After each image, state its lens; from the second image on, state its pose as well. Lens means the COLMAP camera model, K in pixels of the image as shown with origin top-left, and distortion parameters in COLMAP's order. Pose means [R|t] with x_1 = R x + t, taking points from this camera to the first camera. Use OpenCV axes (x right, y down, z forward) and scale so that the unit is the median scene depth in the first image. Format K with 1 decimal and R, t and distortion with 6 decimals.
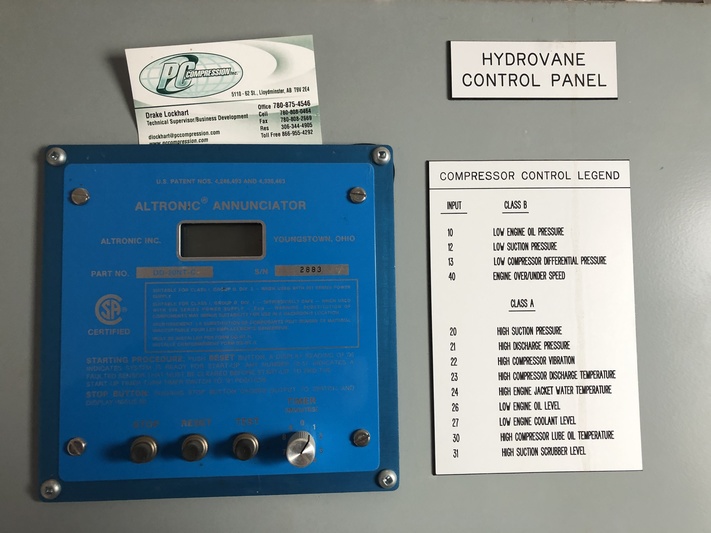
lens RADIAL K [[580.6, 0, 354.9], [0, 580.6, 272.6], [0, 0, 1]] dist [0.006748, -0.001053]
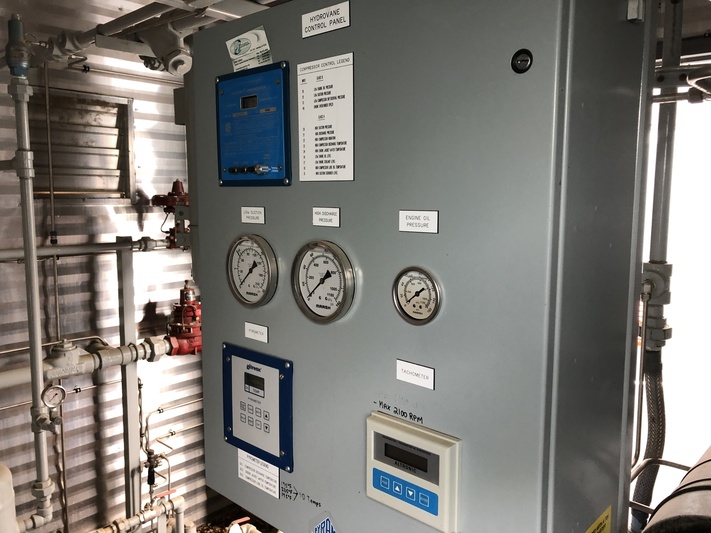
lens RADIAL K [[580.6, 0, 354.5], [0, 580.6, 262.5], [0, 0, 1]] dist [0.006748, -0.001053]
pose [[0.700384, 0.102537, -0.706363, 2.318138], [0.031545, 0.984214, 0.174149, 0.249456], [0.713069, -0.144254, 0.686093, -0.787517]]
